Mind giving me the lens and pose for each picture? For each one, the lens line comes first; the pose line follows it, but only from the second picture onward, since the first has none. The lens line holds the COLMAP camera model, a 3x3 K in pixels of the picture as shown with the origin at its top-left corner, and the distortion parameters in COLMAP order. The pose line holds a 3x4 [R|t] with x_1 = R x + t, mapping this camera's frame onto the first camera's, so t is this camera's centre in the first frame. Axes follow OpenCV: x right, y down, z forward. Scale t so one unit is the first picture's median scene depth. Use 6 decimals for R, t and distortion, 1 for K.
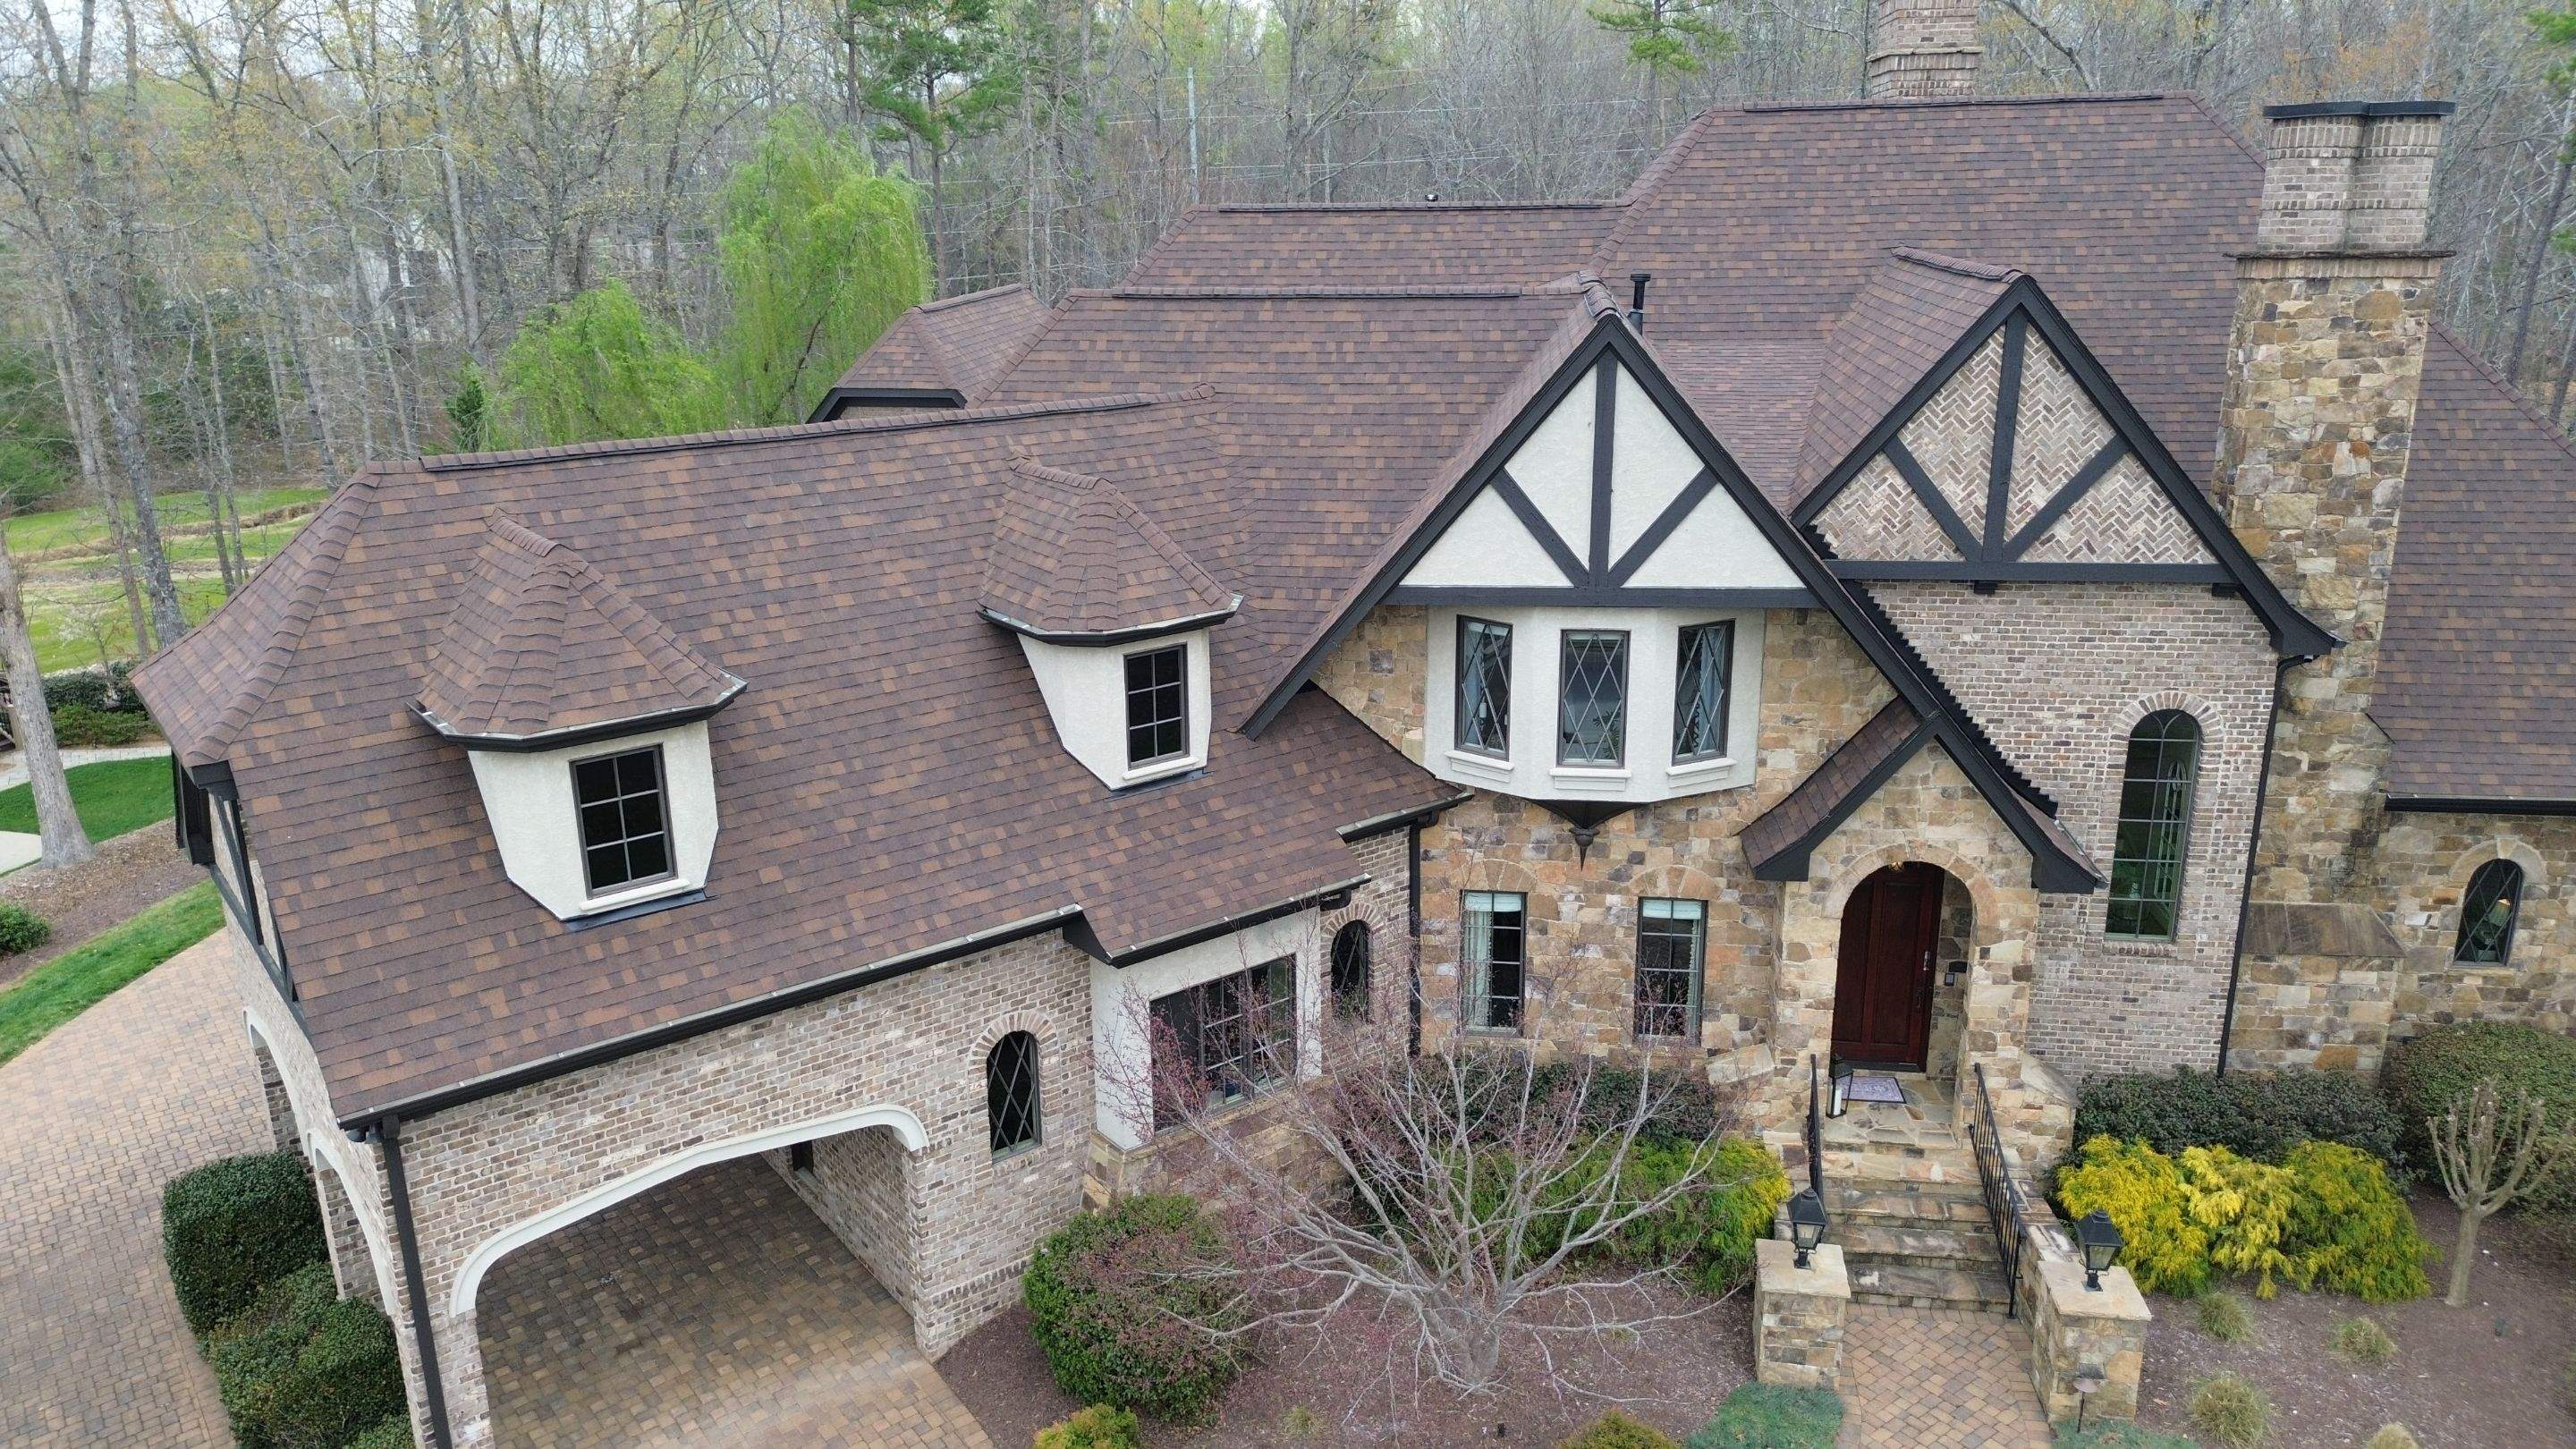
lens RADIAL K [[1851.1, 0, 1283.4], [0, 1851.1, 723.9], [0, 0, 1]] dist [0.046193, -0.053347]
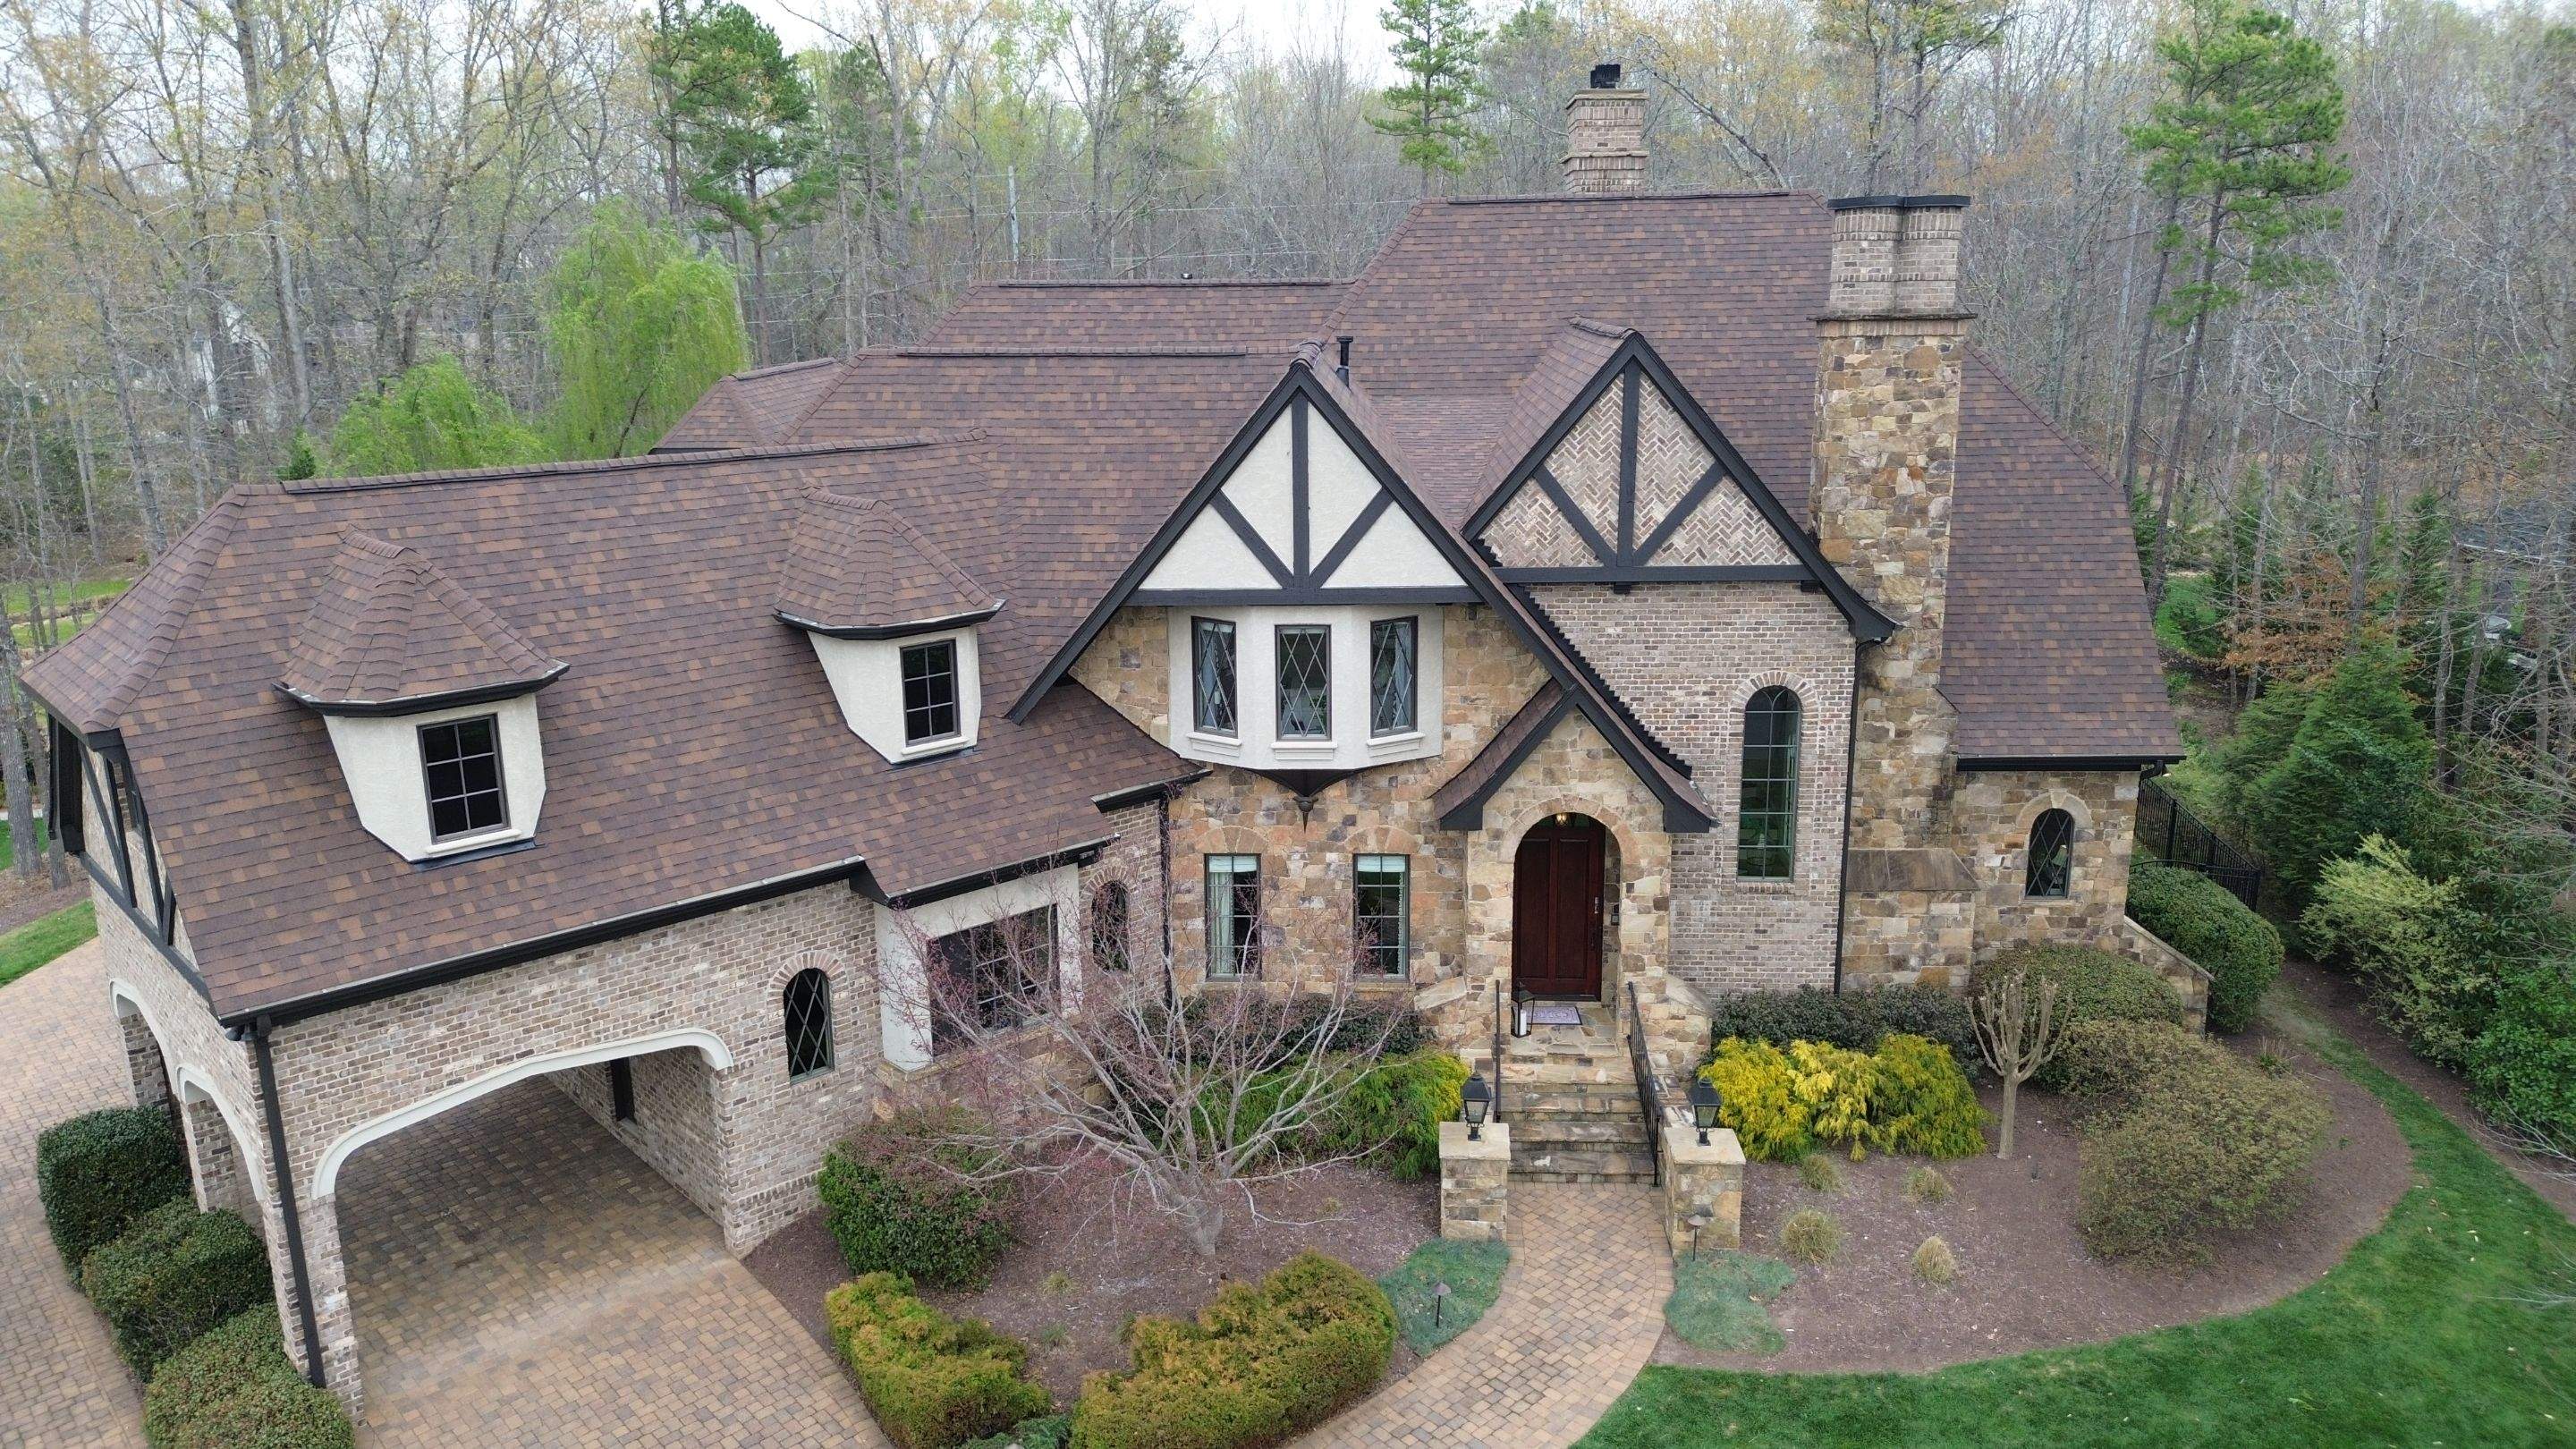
lens RADIAL K [[1851.1, 0, 1298.6], [0, 1851.1, 724.2], [0, 0, 1]] dist [0.046193, -0.053347]
pose [[0.995870, -0.019989, 0.088558, 0.057961], [0.024286, 0.998566, -0.047705, 0.069787], [-0.087477, 0.049659, 0.994928, -0.187501]]
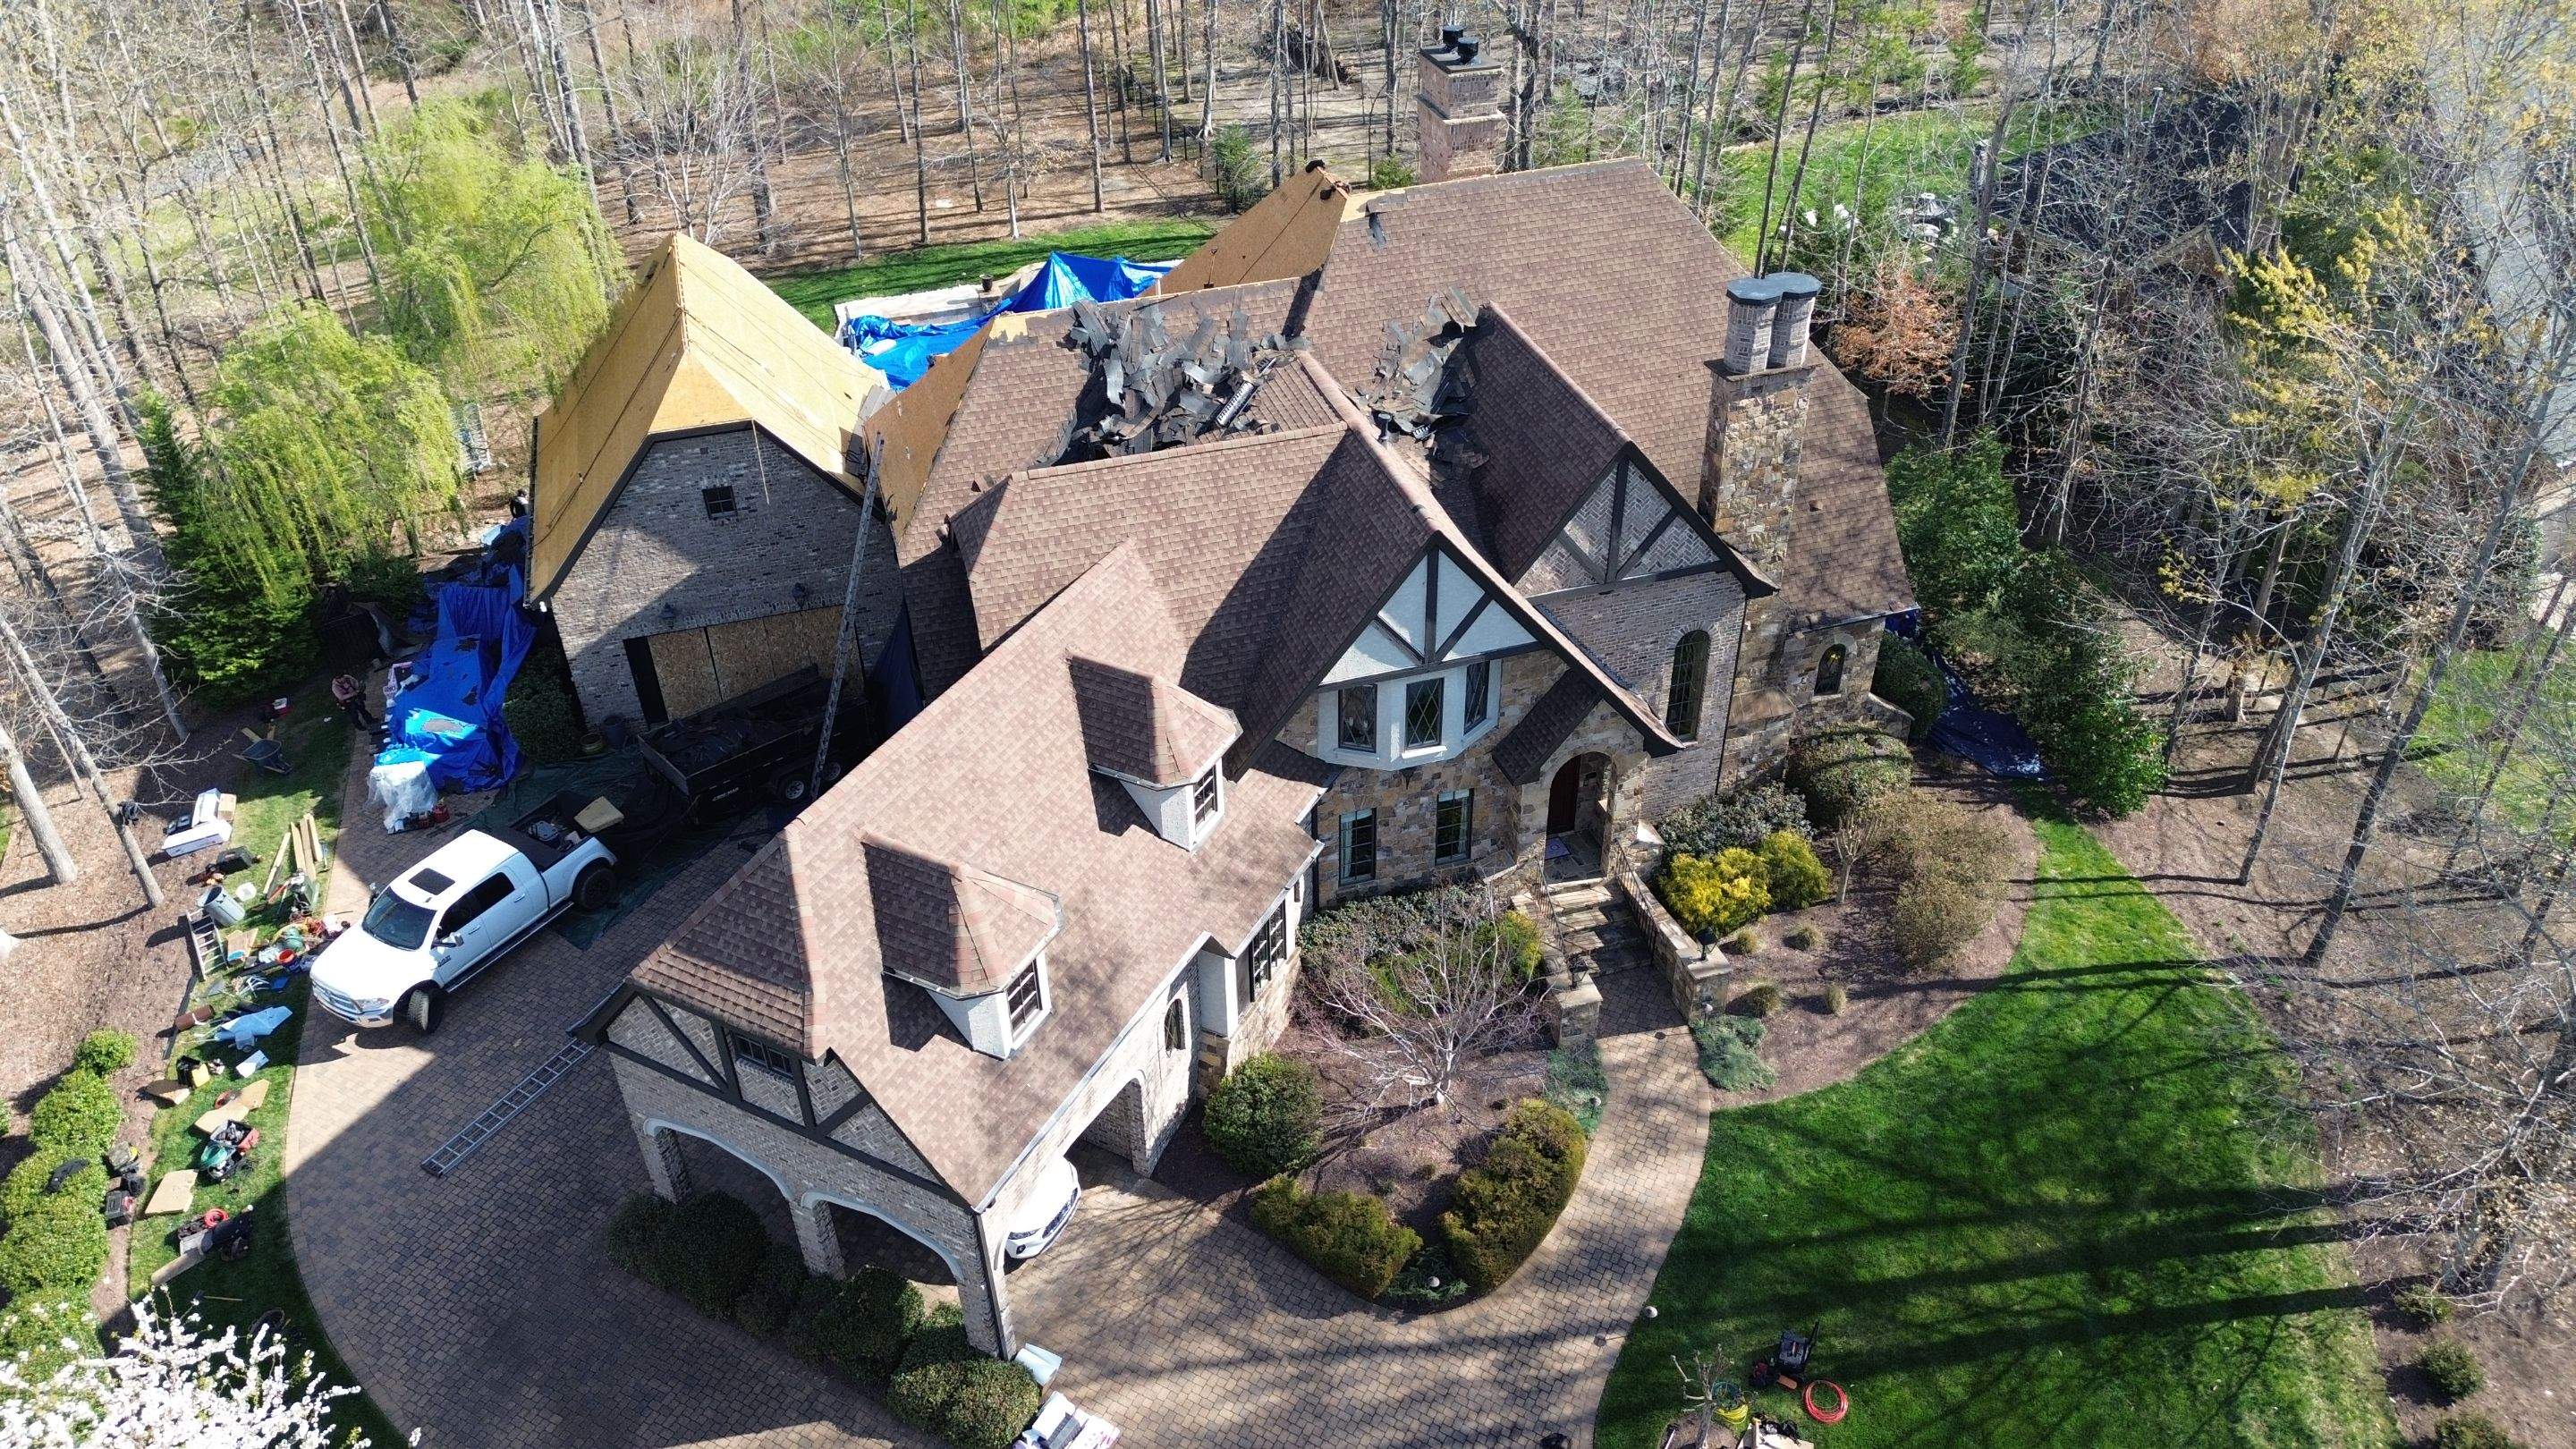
lens RADIAL K [[1851.1, 0, 1288.0], [0, 1851.1, 732.9], [0, 0, 1]] dist [0.046193, -0.053347]
pose [[0.907787, -0.247732, 0.338456, -0.526280], [0.124631, 0.929810, 0.346295, -0.601757], [-0.400488, -0.272180, 0.874944, -0.448164]]
